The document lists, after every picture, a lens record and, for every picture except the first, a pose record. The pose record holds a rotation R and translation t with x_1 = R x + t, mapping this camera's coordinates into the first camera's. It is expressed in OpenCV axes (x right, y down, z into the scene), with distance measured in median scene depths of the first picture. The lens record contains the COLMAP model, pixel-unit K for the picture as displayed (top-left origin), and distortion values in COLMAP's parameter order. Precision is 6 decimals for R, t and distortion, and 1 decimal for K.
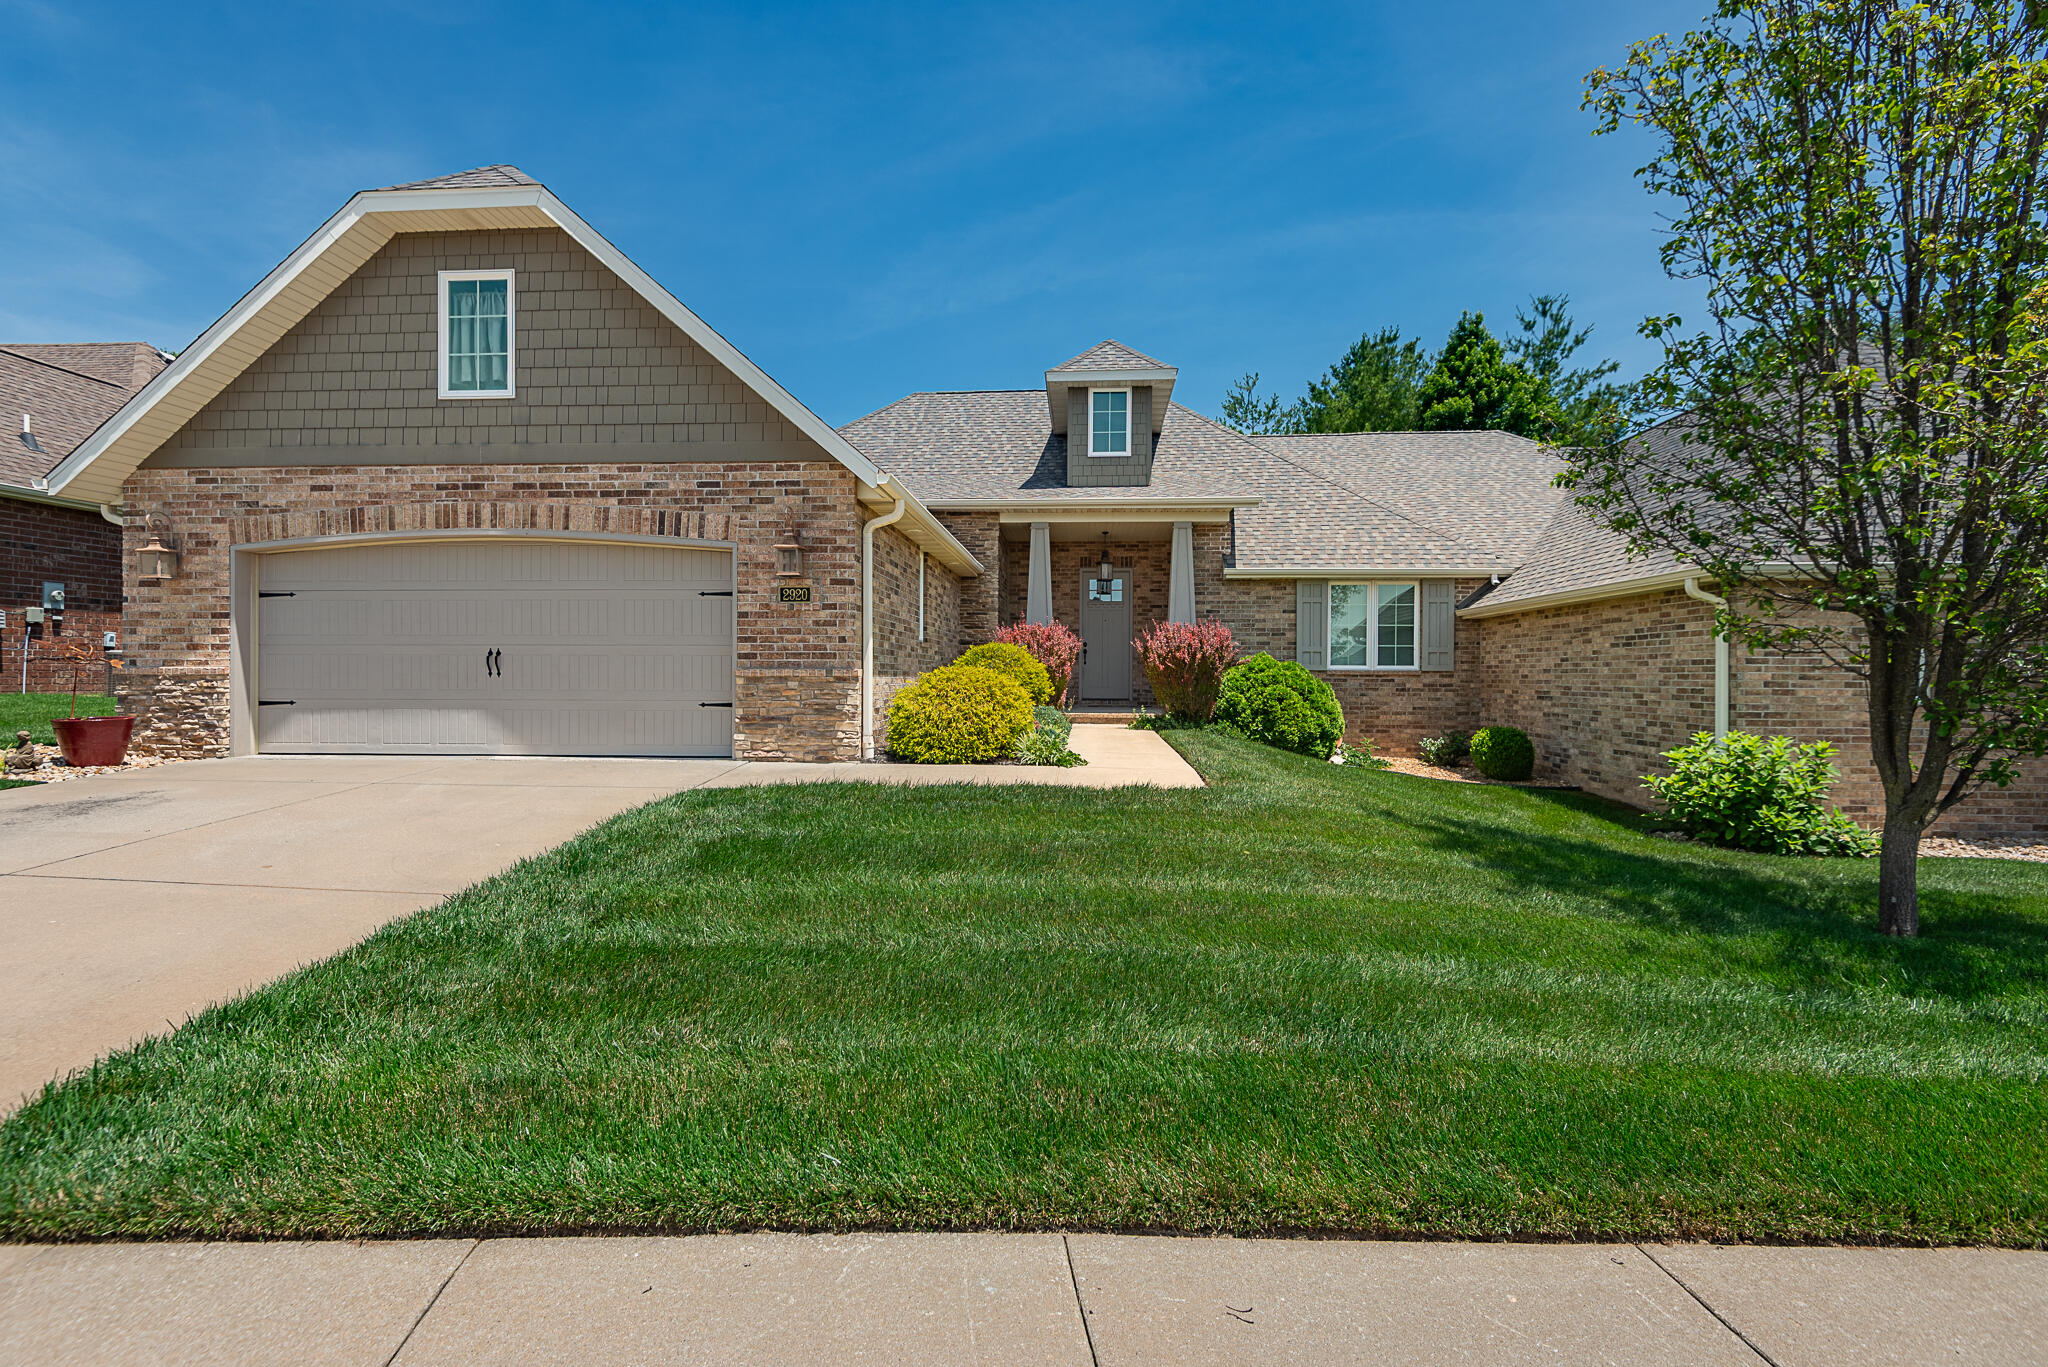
lens RADIAL K [[939.6, 0, 1018.9], [0, 939.6, 680.2], [0, 0, 1]] dist [0.002584, -0.001107]
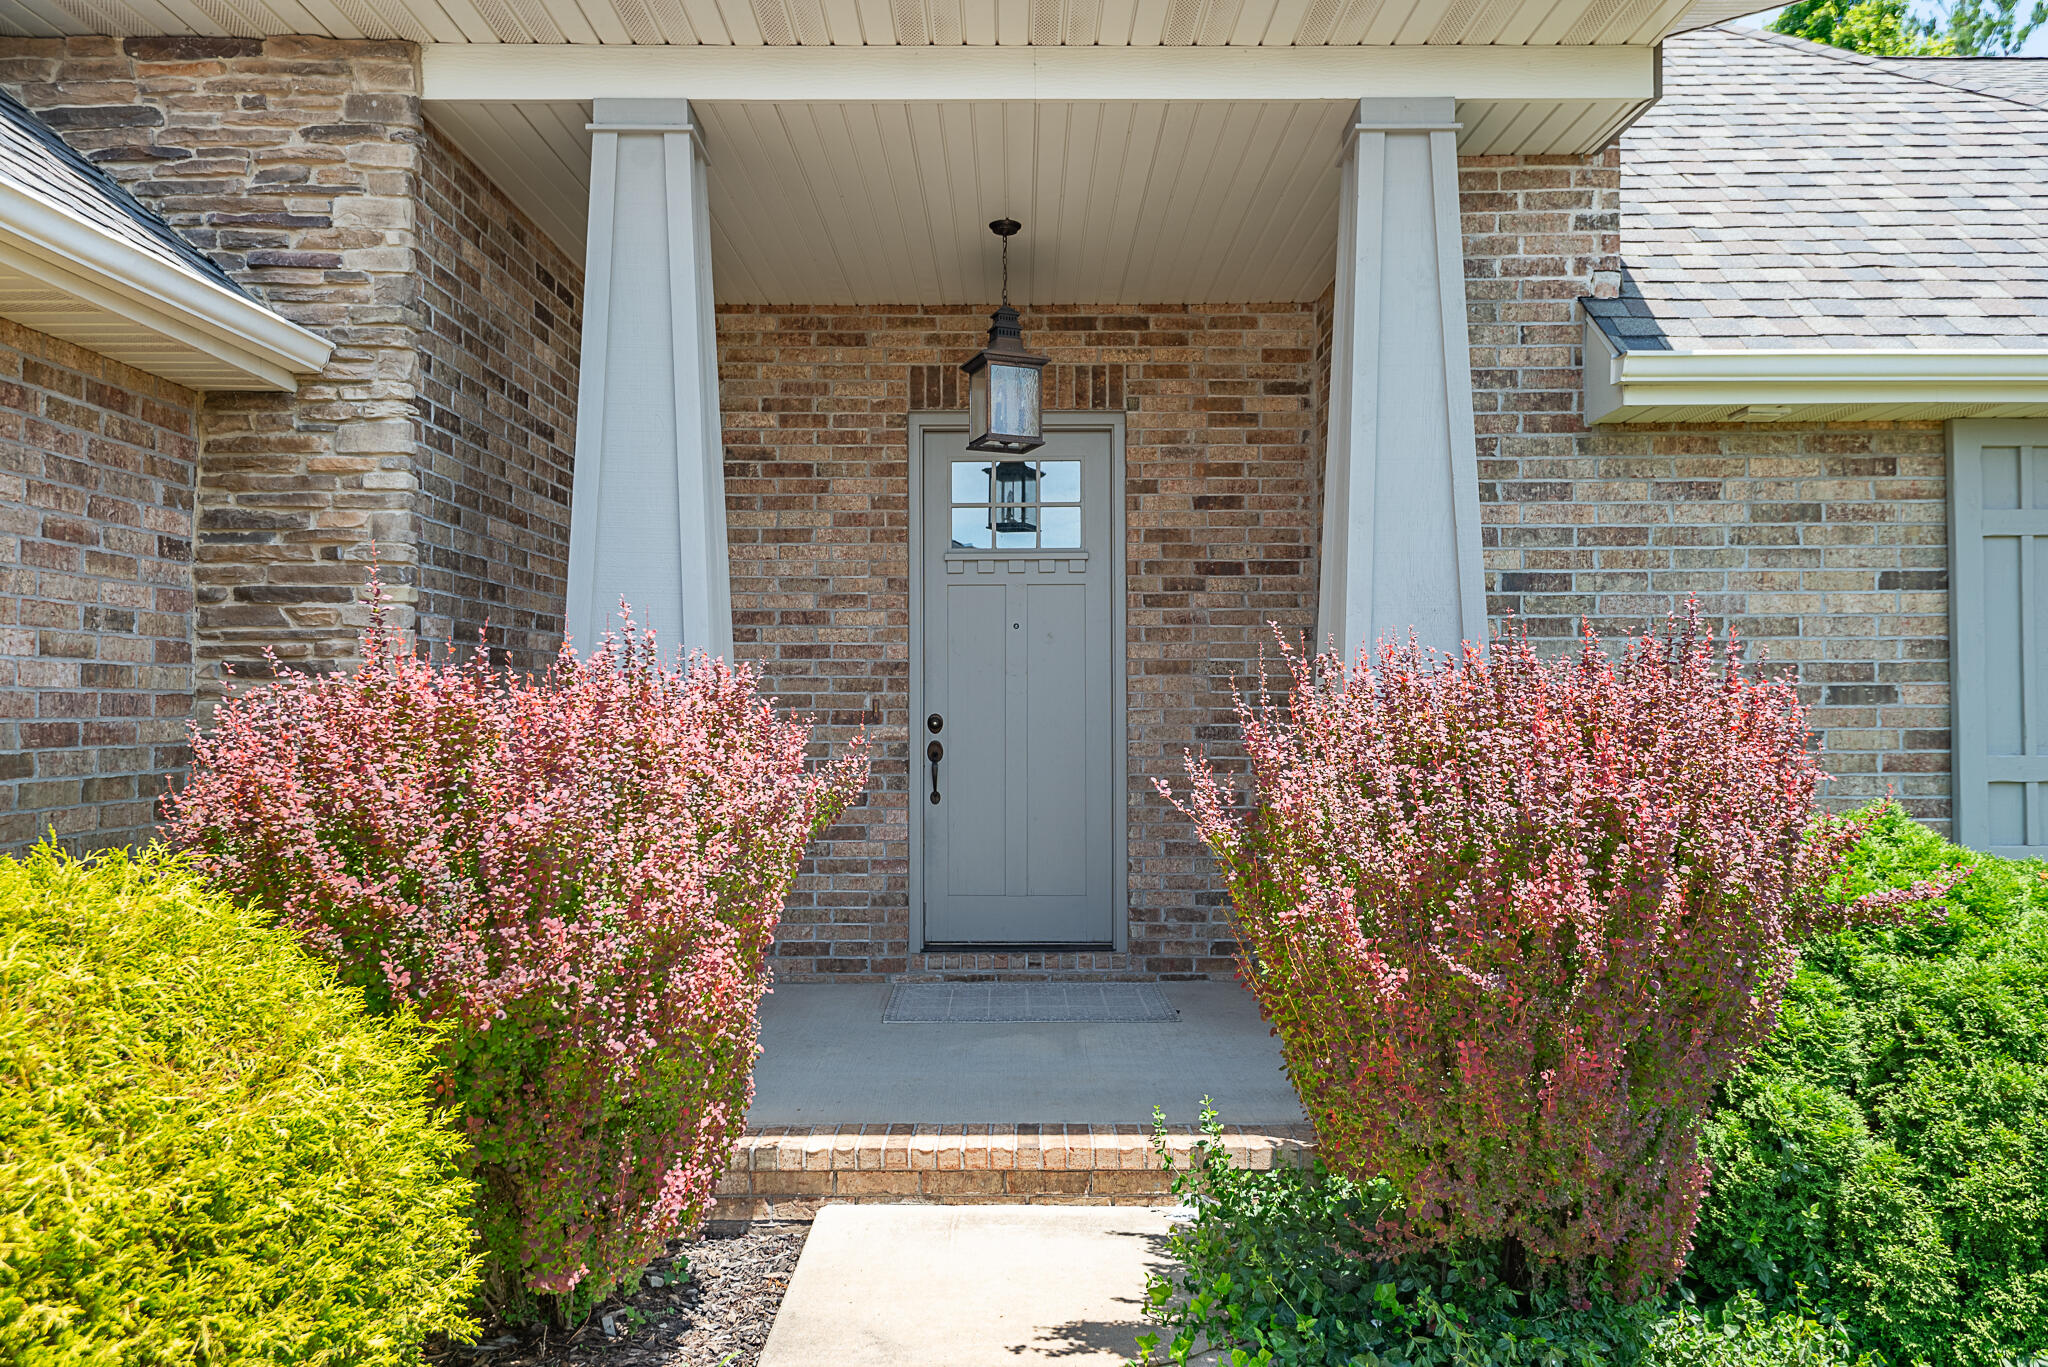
lens RADIAL K [[1446.5, 0, 1013.5], [0, 1446.5, 680.0], [0, 0, 1]] dist [0.009273, -0.019885]
pose [[0.997776, -0.006229, 0.066360, 0.075823], [0.007743, 0.999715, -0.022592, -0.046866], [-0.066200, 0.023056, 0.997540, 0.711755]]
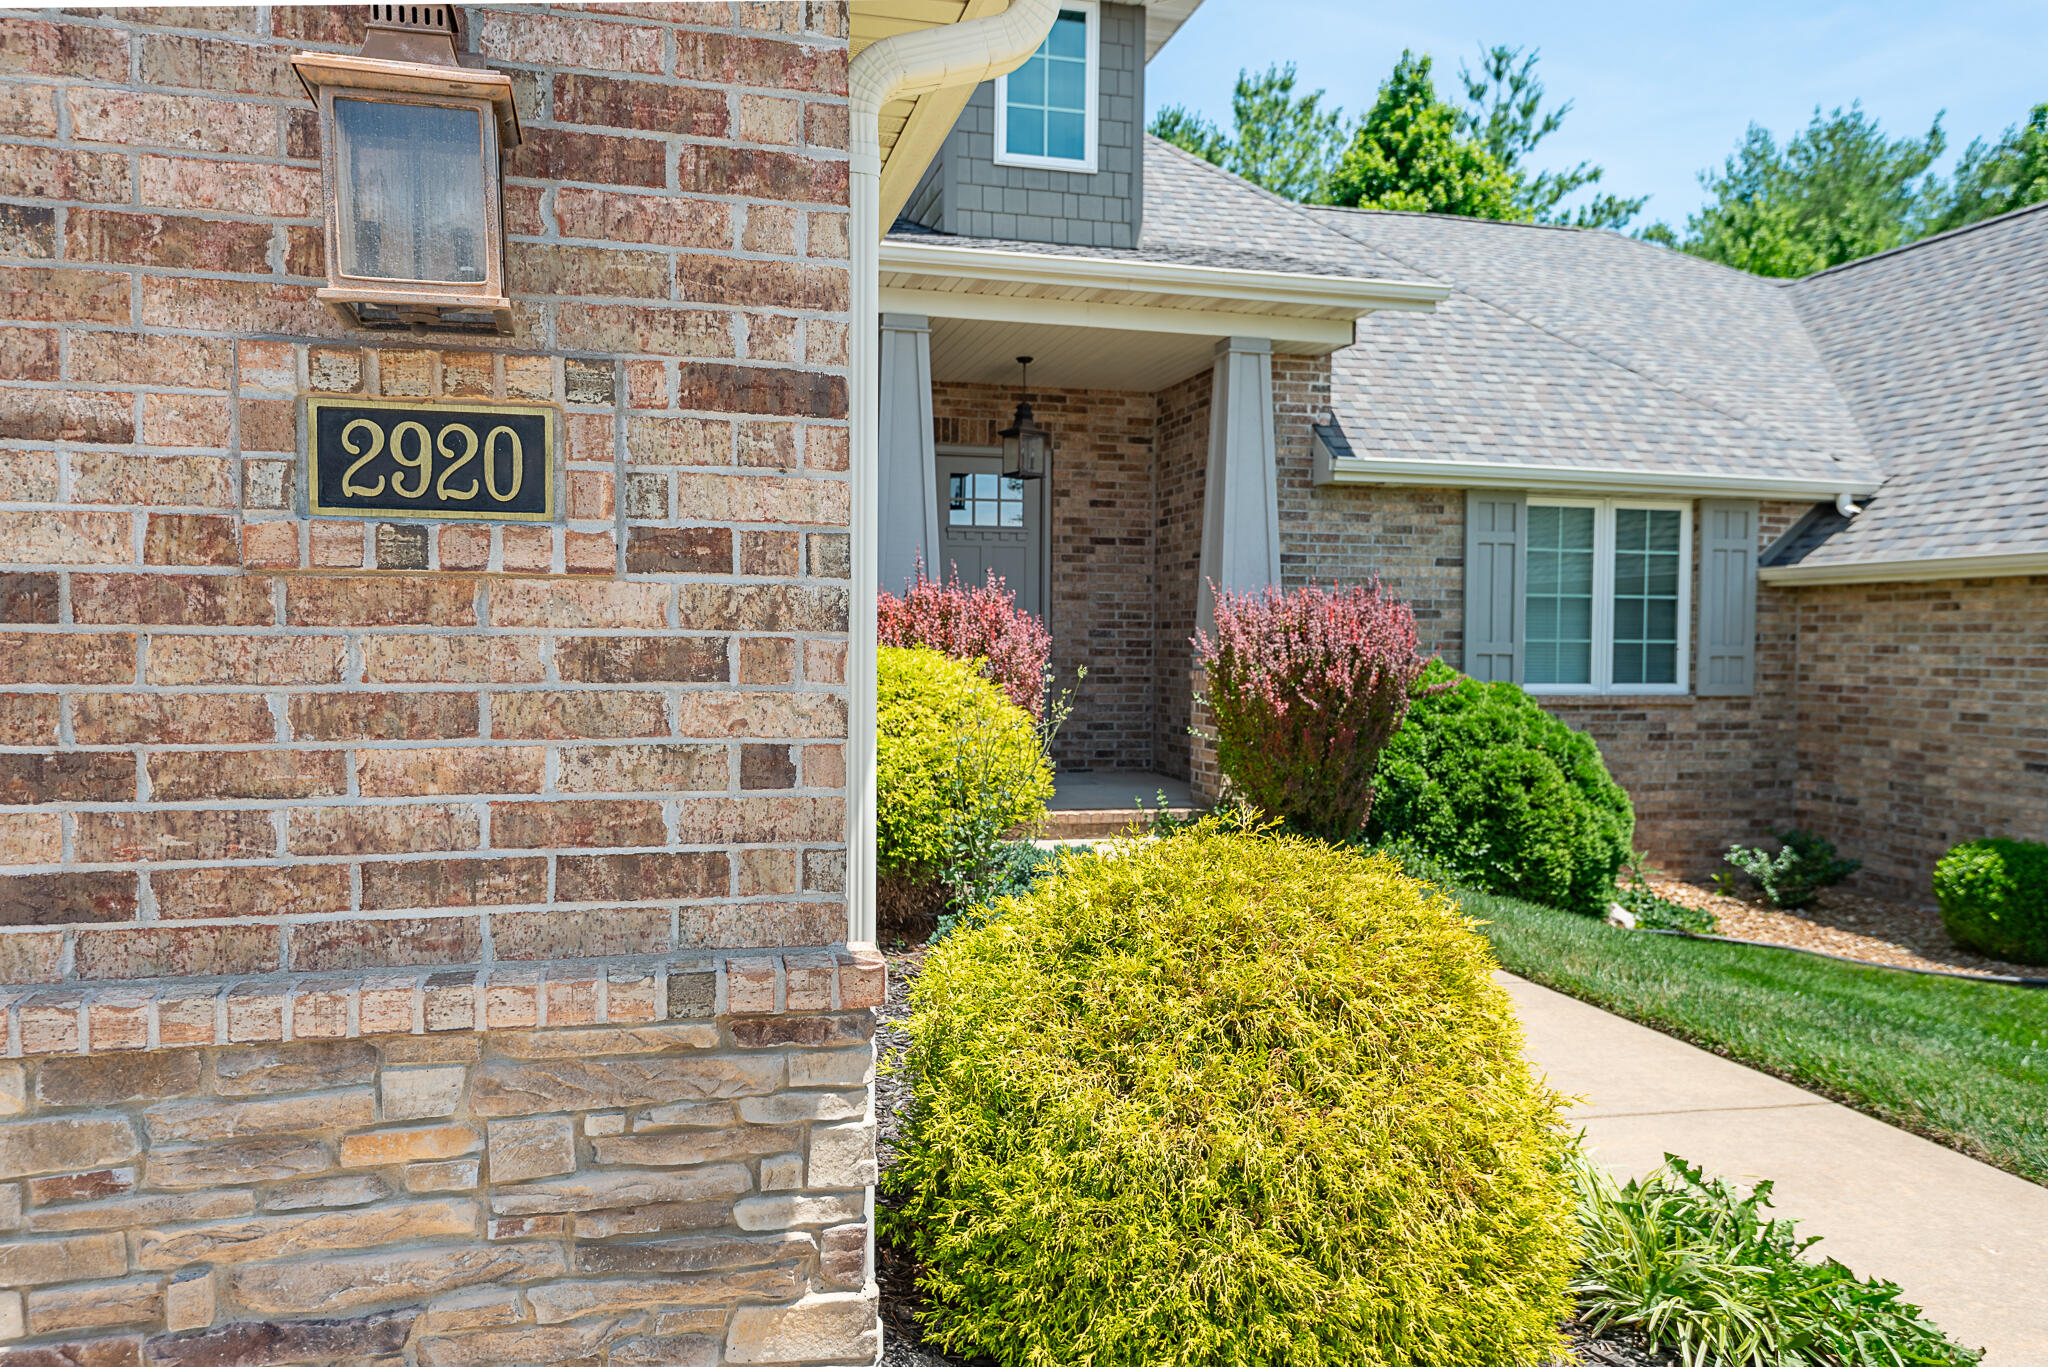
lens RADIAL K [[1446.5, 0, 1010.2], [0, 1446.5, 678.4], [0, 0, 1]] dist [0.009273, -0.019885]
pose [[0.946155, -0.006646, 0.323645, -0.127554], [-0.001467, 0.999691, 0.024815, -0.035787], [-0.323710, -0.023953, 0.945853, 0.429032]]
